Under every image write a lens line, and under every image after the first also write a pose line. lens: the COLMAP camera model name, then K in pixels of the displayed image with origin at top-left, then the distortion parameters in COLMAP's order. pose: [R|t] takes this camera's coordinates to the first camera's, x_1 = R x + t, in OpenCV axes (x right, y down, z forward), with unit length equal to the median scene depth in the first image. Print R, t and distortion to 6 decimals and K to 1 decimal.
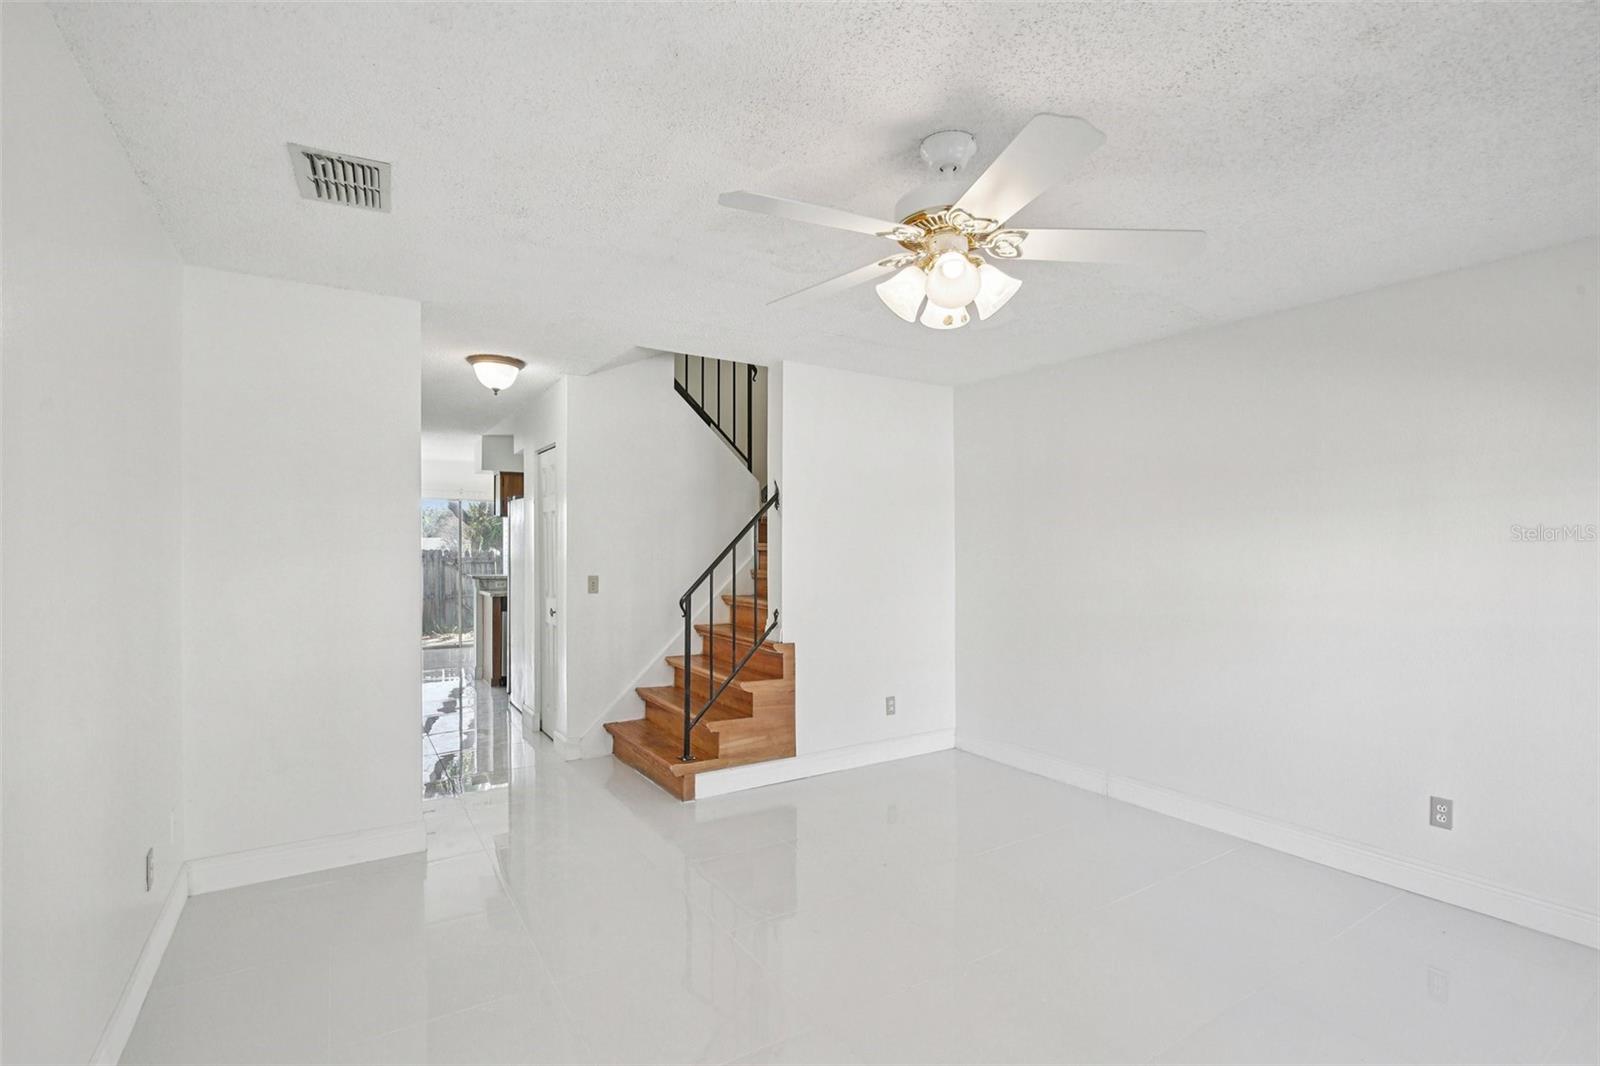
lens RADIAL K [[733.9, 0, 804.0], [0, 733.9, 539.4], [0, 0, 1]] dist [-0.041737, 0.000099]
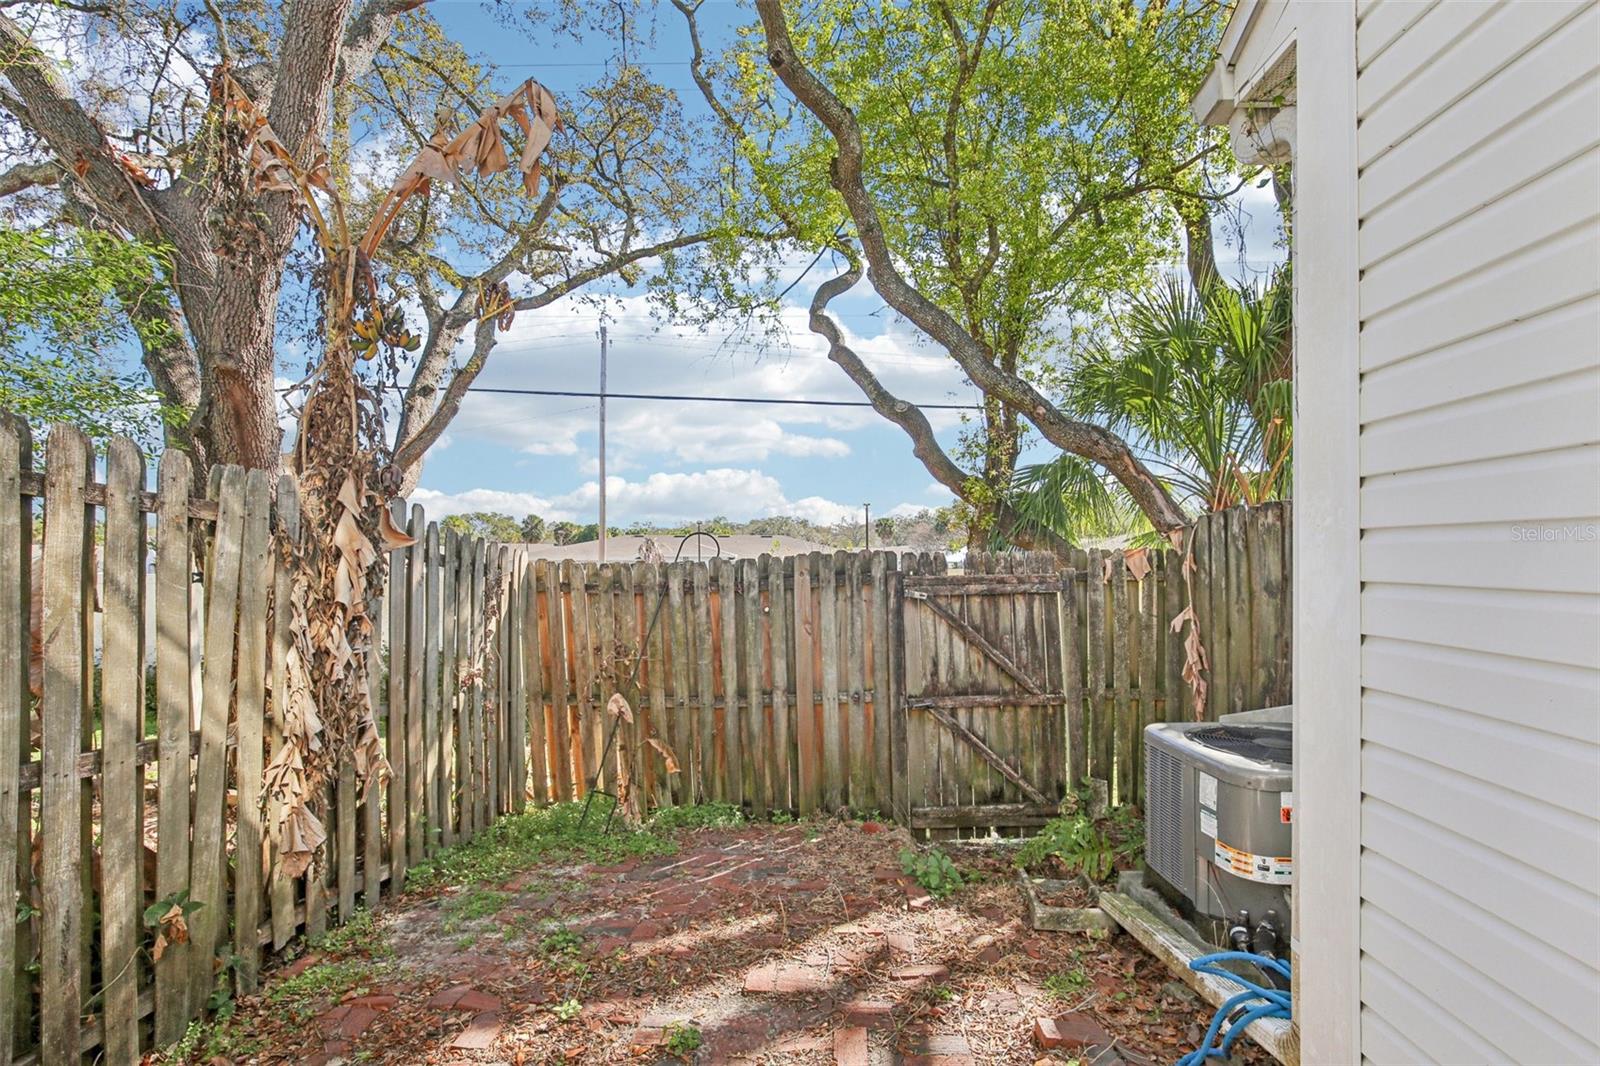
lens RADIAL K [[741.2, 0, 785.4], [0, 741.2, 513.1], [0, 0, 1]] dist [-0.024299, -0.000213]
pose [[0.809355, -0.025093, -0.586784, -1.203801], [-0.002275, 0.998945, -0.045857, 0.044679], [0.587316, 0.038449, 0.808444, 2.458873]]
